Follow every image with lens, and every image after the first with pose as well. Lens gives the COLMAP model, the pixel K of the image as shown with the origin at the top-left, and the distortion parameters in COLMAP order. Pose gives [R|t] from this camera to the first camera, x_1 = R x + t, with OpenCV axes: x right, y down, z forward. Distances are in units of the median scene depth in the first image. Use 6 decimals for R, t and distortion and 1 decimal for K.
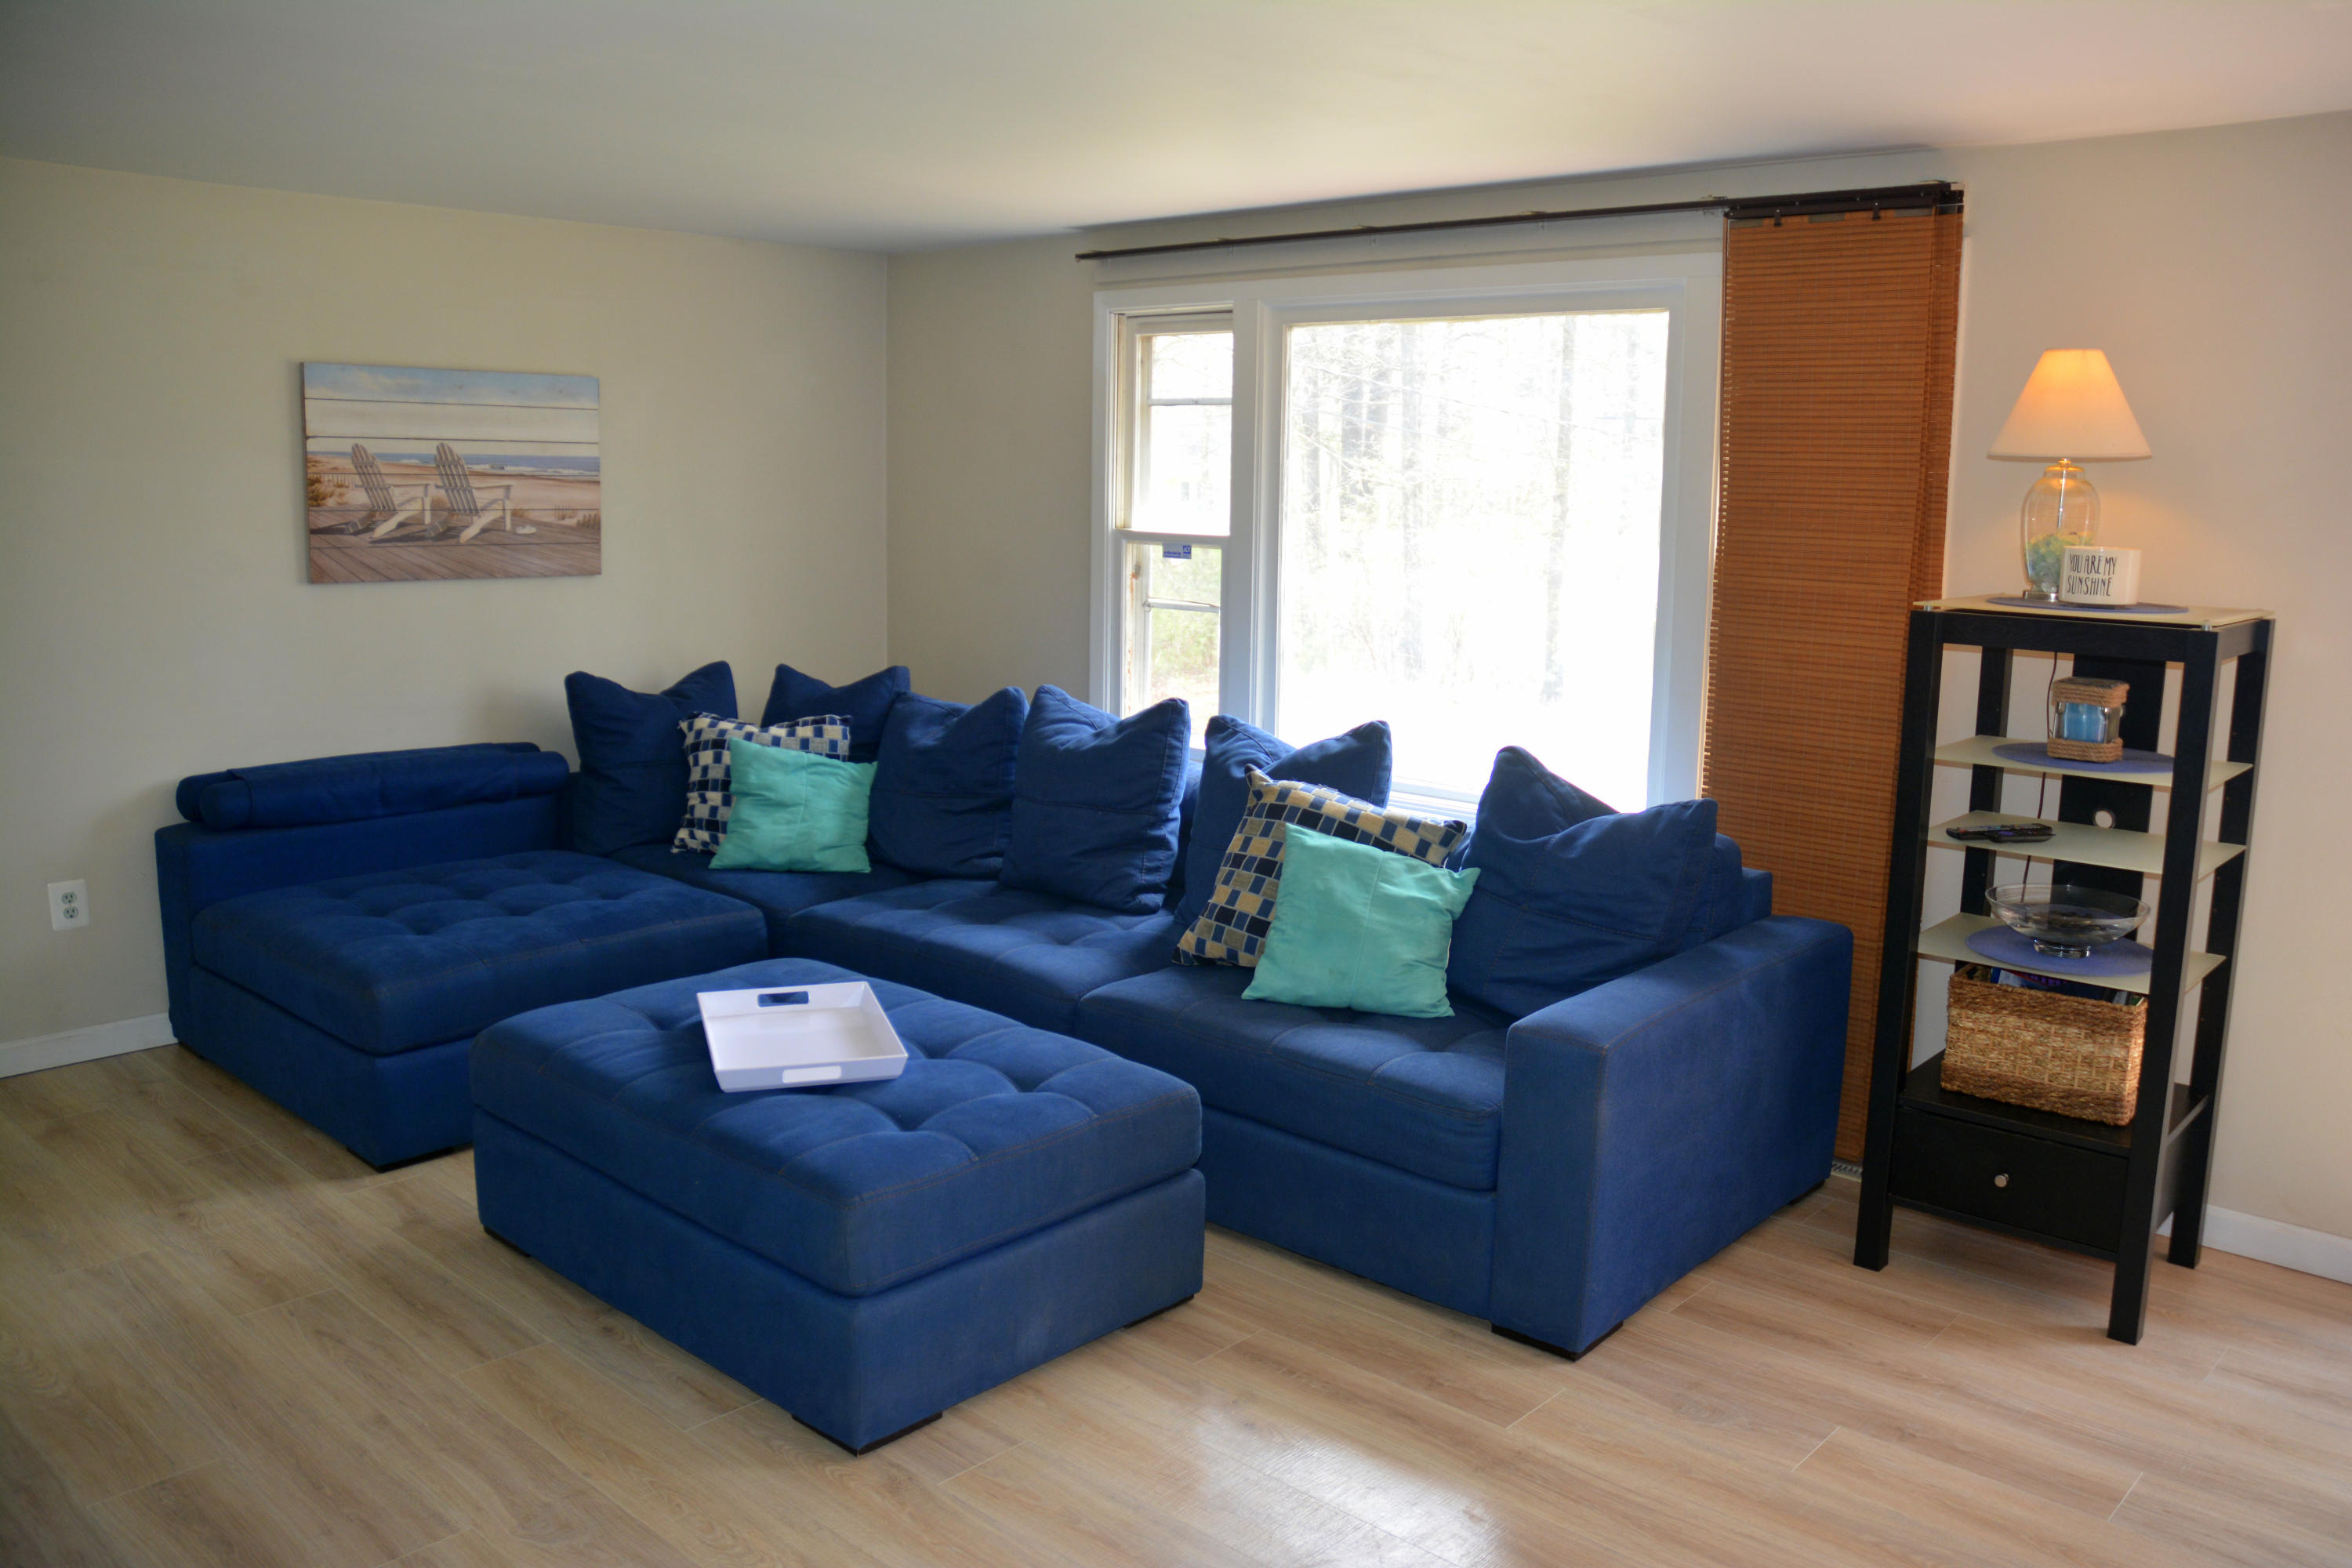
lens RADIAL K [[1844.2, 0, 1176.0], [0, 1844.2, 784.0], [0, 0, 1]] dist [-0.051200, 0.008726]
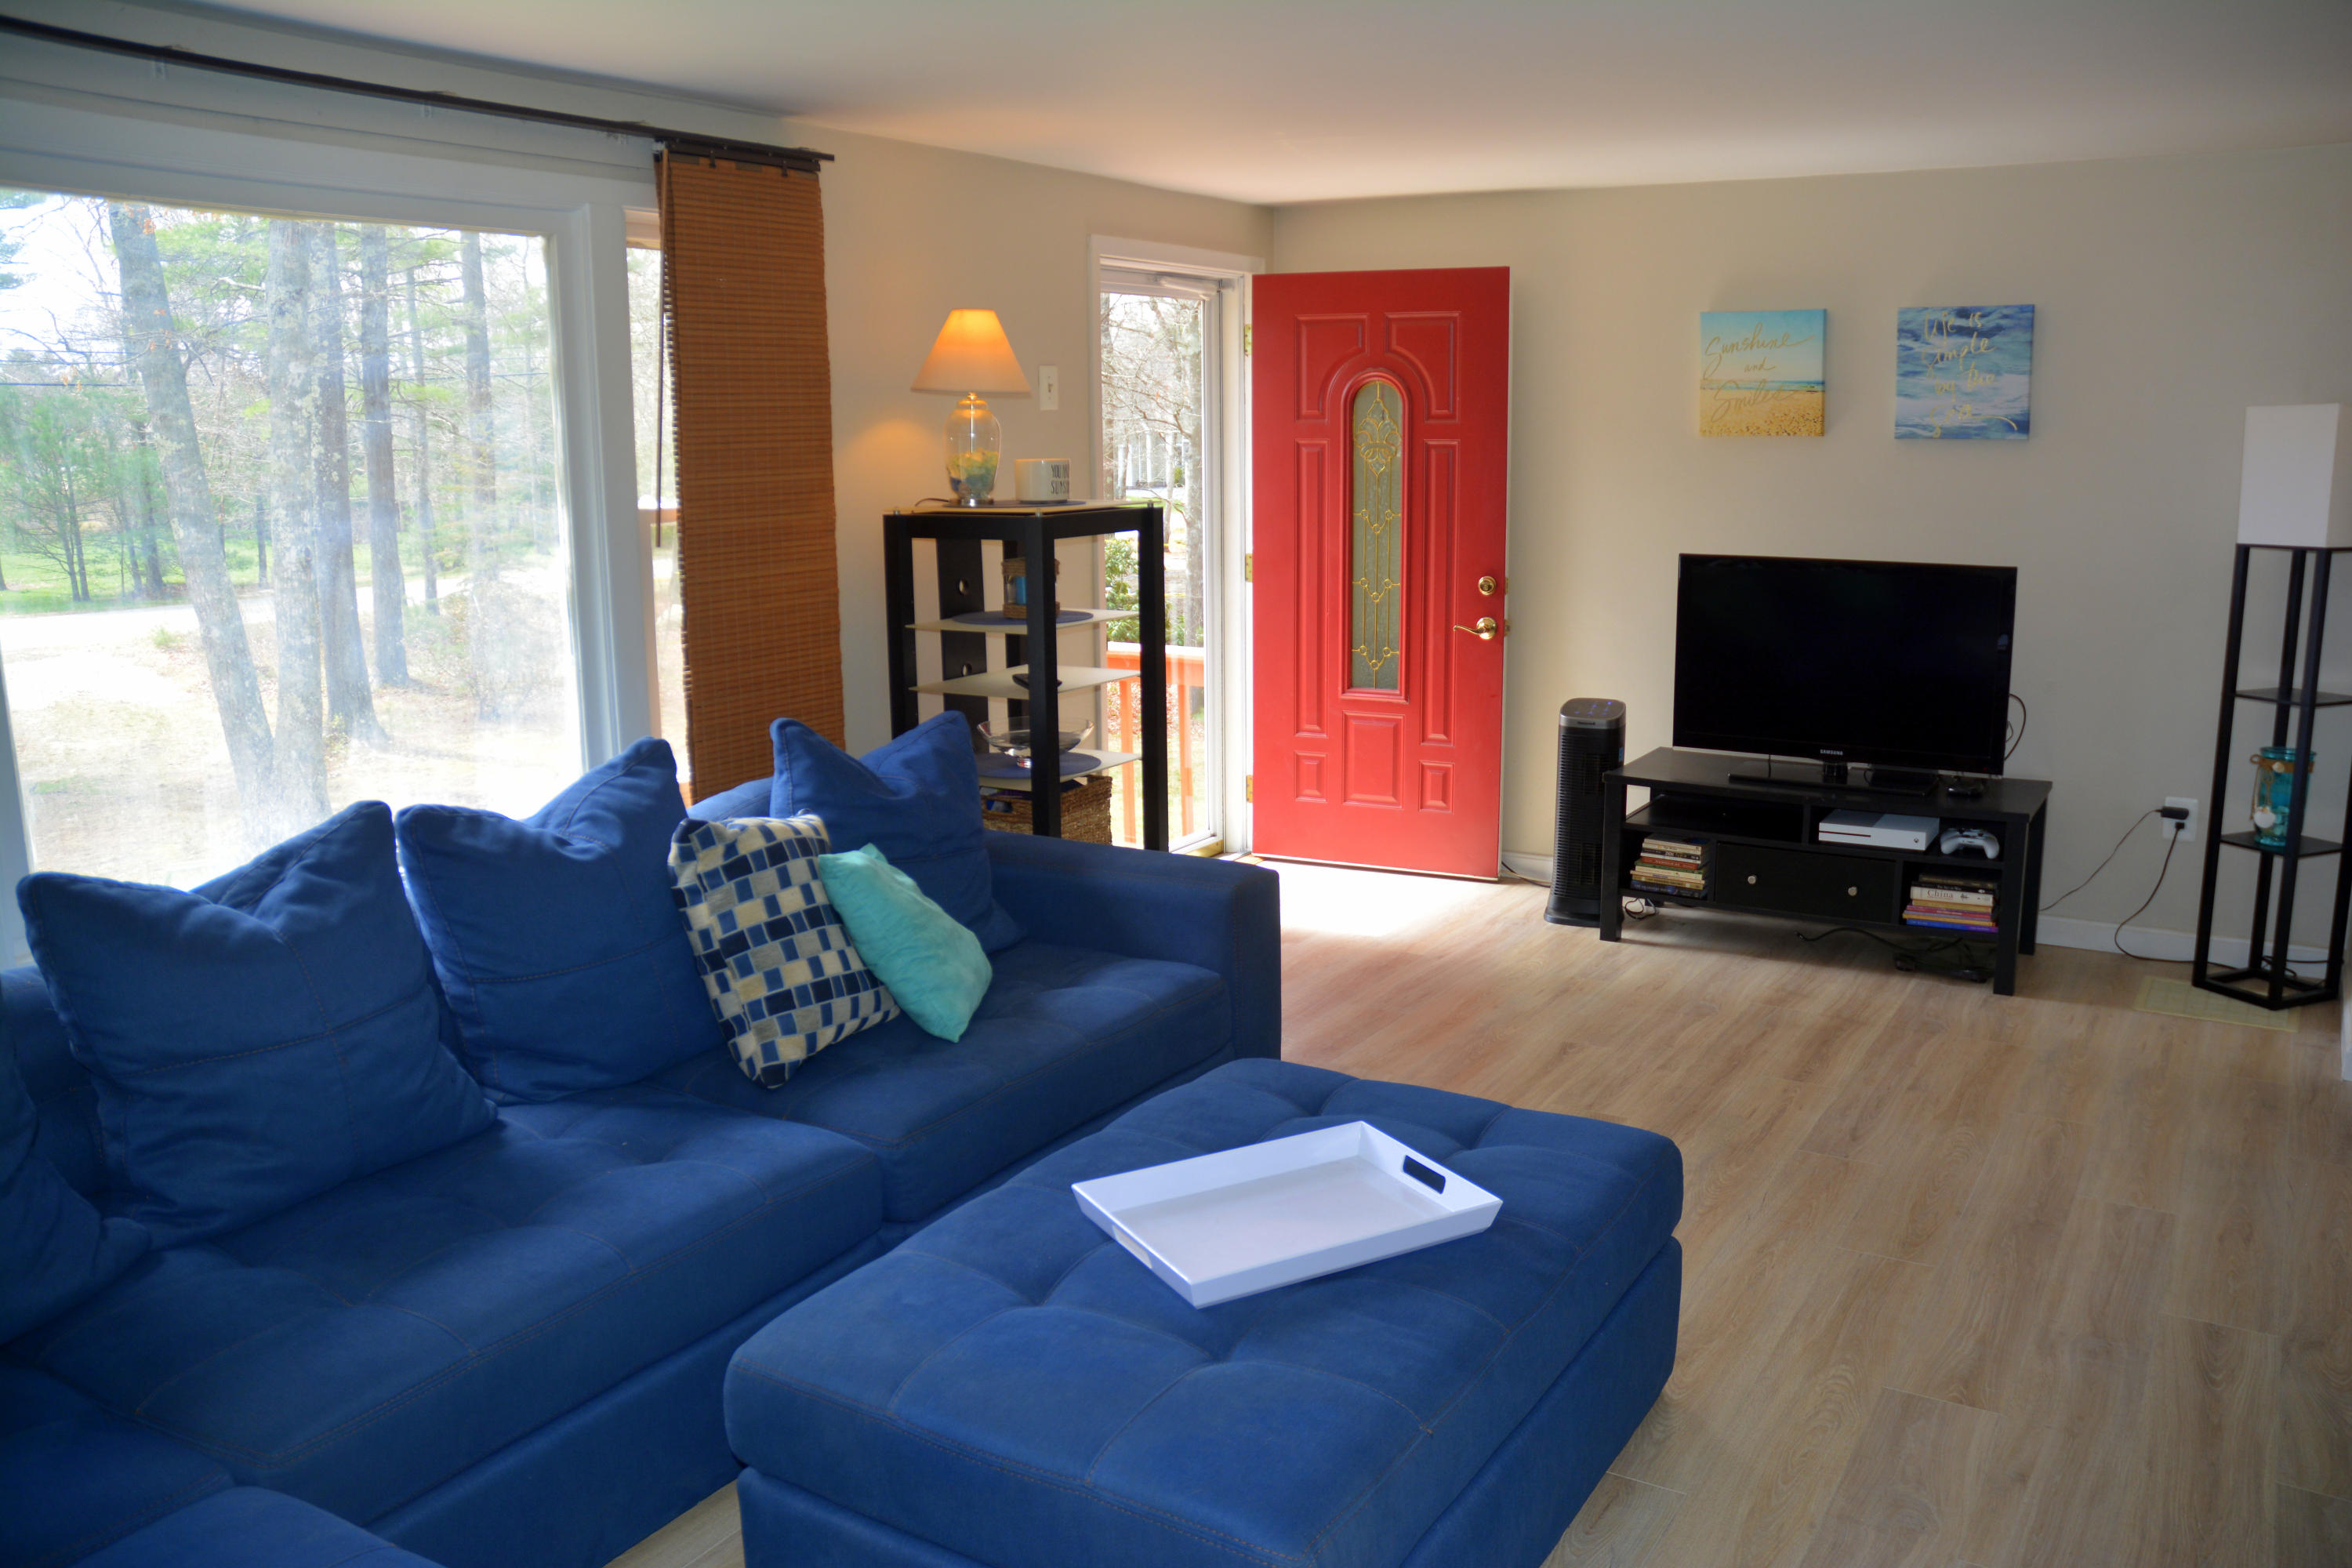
lens RADIAL K [[1844.2, 0, 1176.0], [0, 1844.2, 784.0], [0, 0, 1]] dist [-0.051200, 0.008726]
pose [[-0.135474, -0.234810, 0.962554, -0.763379], [0.157572, 0.954040, 0.254910, -0.199836], [-0.978171, 0.186205, -0.092249, 0.915699]]
